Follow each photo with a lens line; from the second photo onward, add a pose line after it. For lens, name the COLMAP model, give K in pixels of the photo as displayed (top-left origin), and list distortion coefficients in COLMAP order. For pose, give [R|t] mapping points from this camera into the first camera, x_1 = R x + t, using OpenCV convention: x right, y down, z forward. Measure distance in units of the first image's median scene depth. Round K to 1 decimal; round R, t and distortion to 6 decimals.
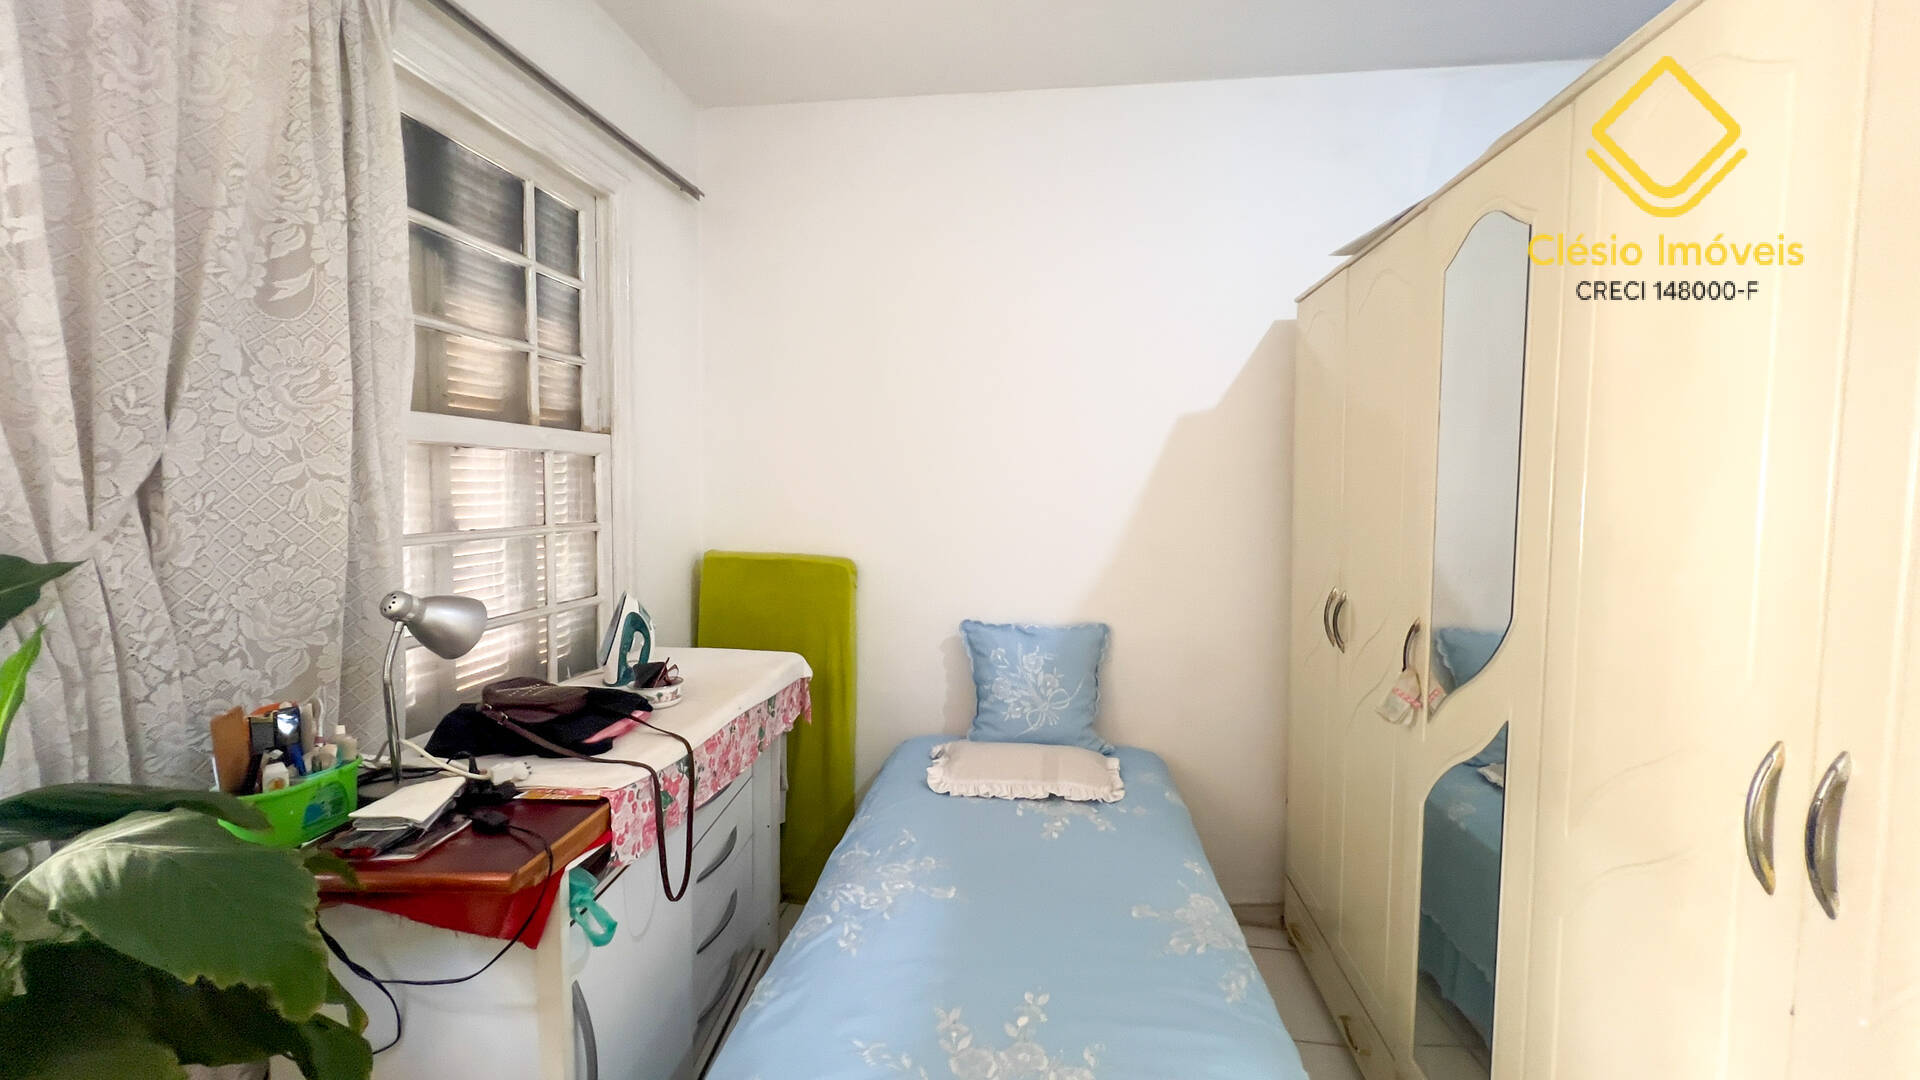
lens RADIAL K [[768.7, 0, 962.4], [0, 768.7, 536.2], [0, 0, 1]] dist [-0.001257, 0.000457]
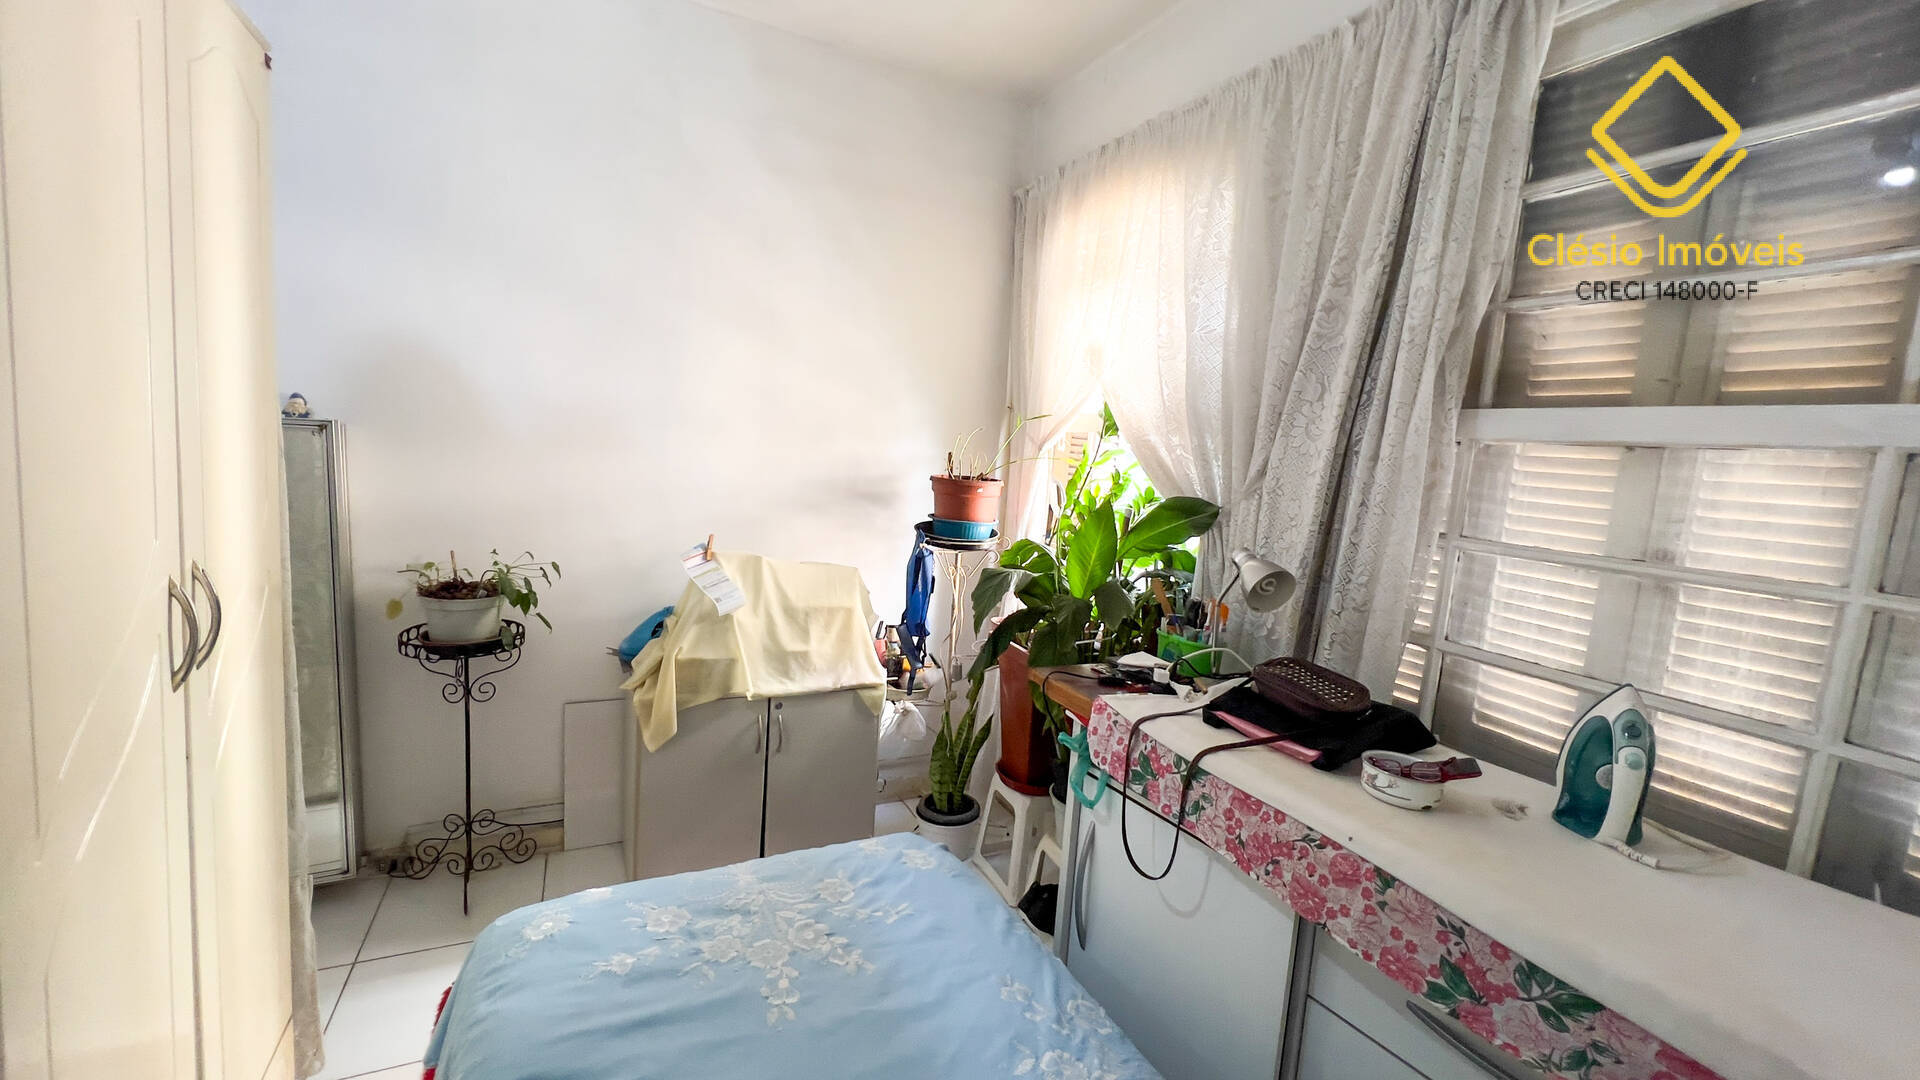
lens RADIAL K [[768.7, 0, 962.5], [0, 768.7, 542.9], [0, 0, 1]] dist [-0.001257, 0.000457]
pose [[-0.825367, 0.001588, -0.564594, 0.298936], [-0.116063, 0.978162, 0.172421, -0.075478], [0.552538, 0.207839, -0.807158, 1.204918]]
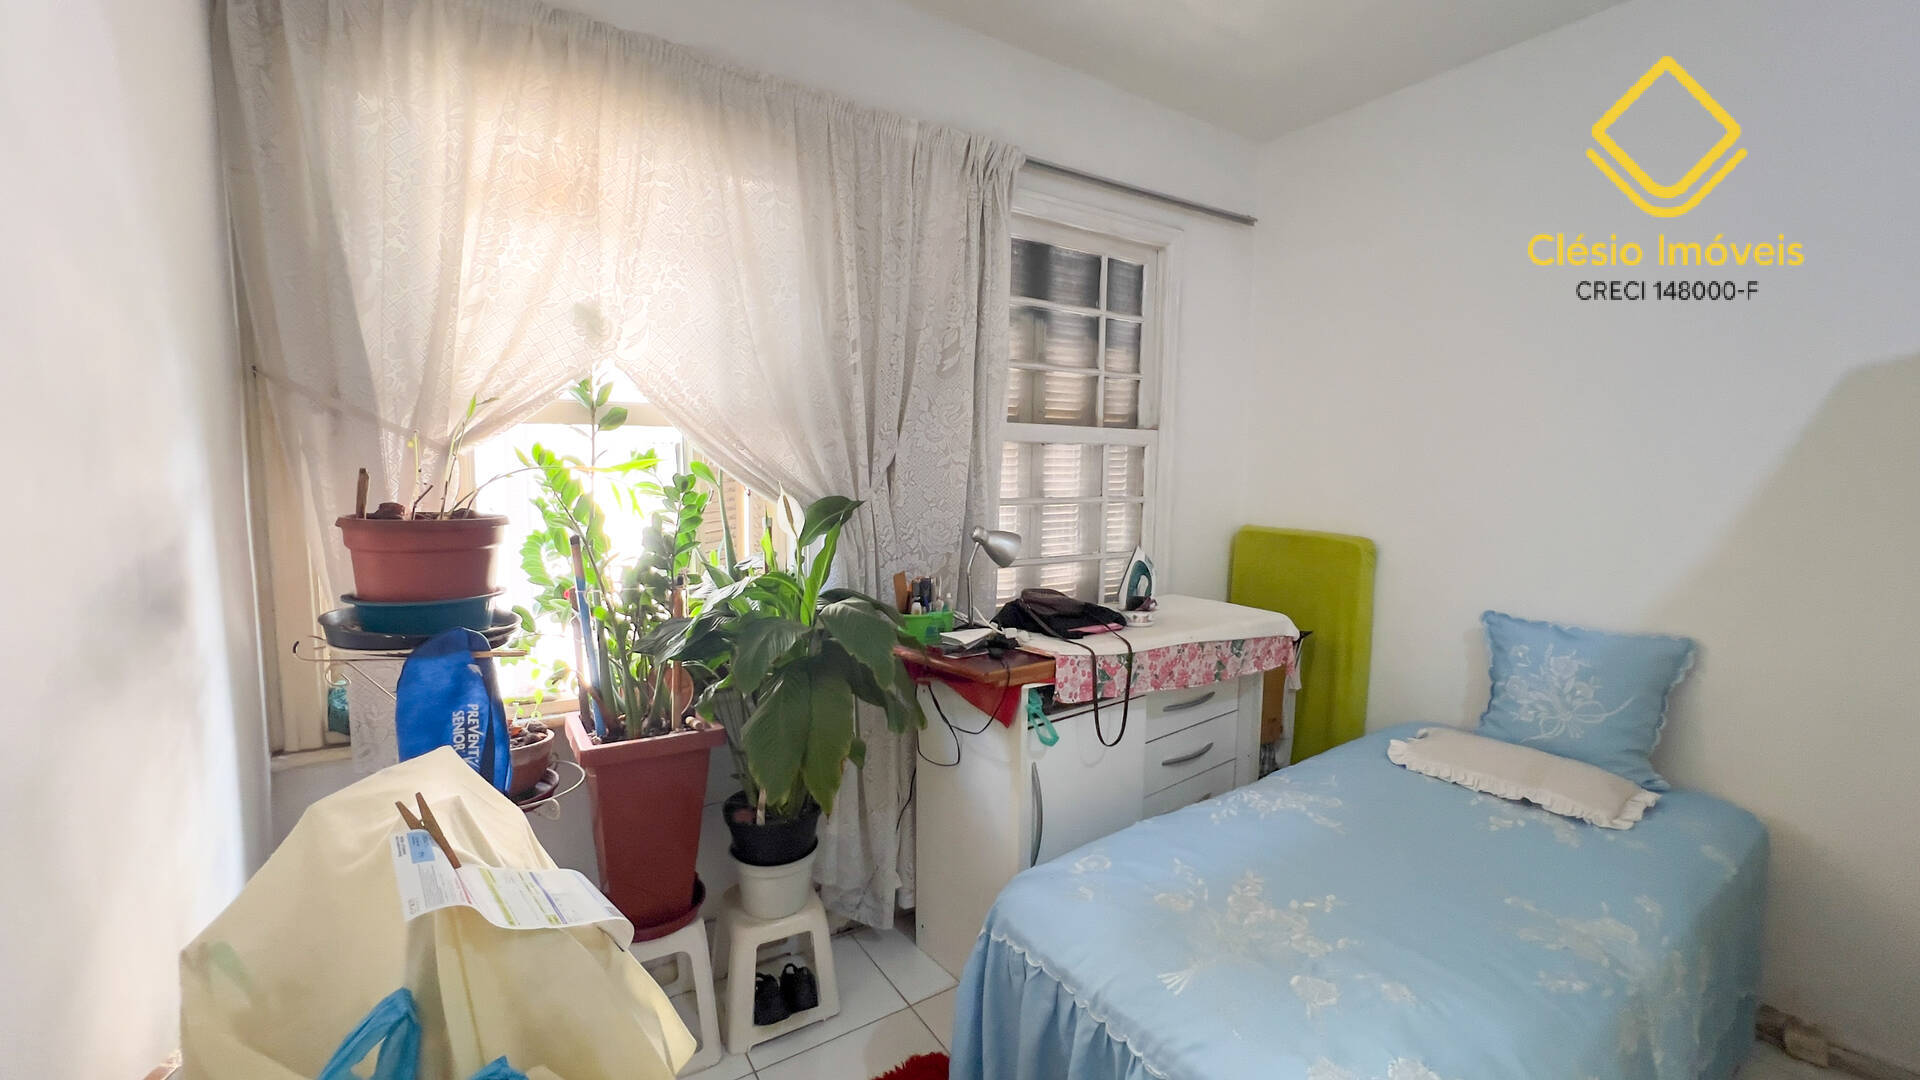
lens RADIAL K [[768.7, 0, 961.4], [0, 768.7, 532.3], [0, 0, 1]] dist [-0.001257, 0.000457]
pose [[0.660433, 0.057203, -0.748703, 0.396898], [-0.049051, 0.998251, 0.033001, 0.019557], [0.749281, 0.014929, 0.662084, -0.153037]]
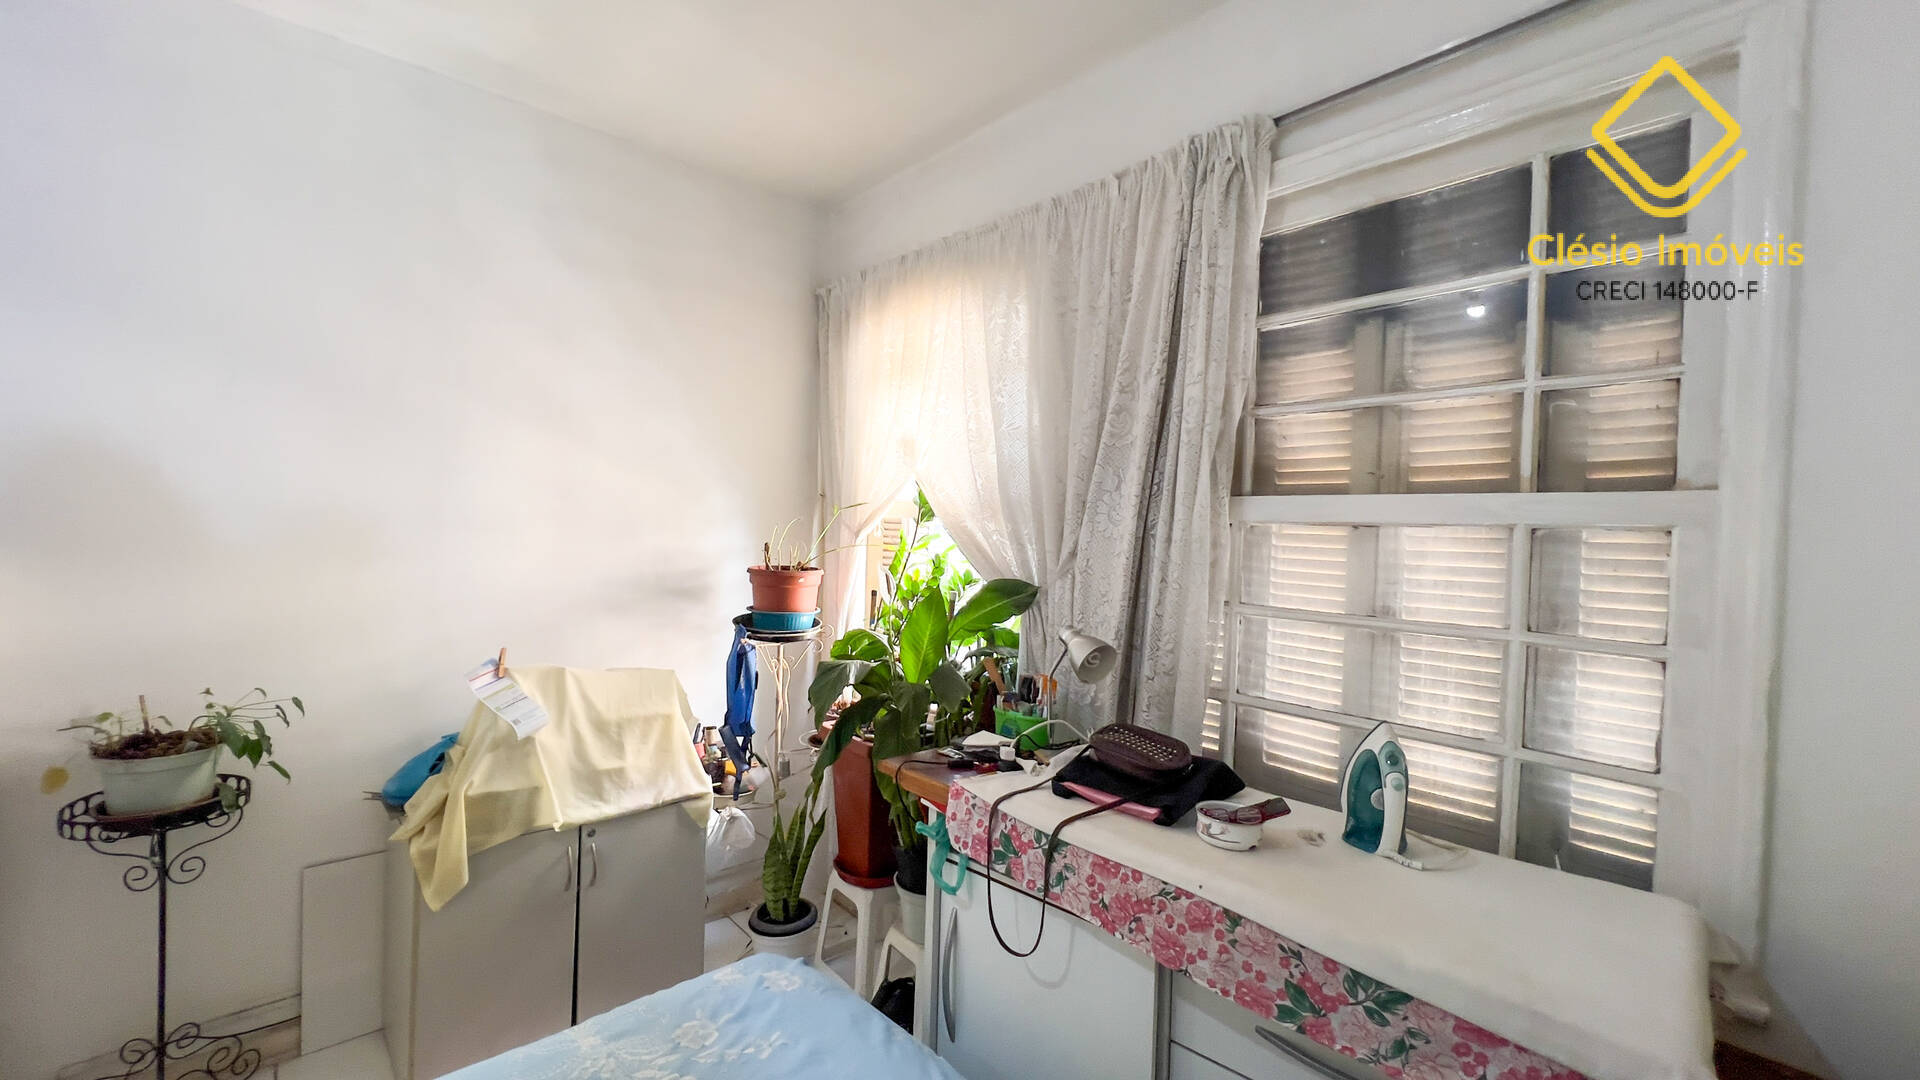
lens RADIAL K [[768.7, 0, 962.3], [0, 768.7, 542.7], [0, 0, 1]] dist [-0.001257, 0.000457]
pose [[-0.641035, -0.017954, -0.767301, 0.367095], [-0.089237, 0.994690, 0.051278, -0.097535], [0.762306, 0.101343, -0.639233, 1.178336]]
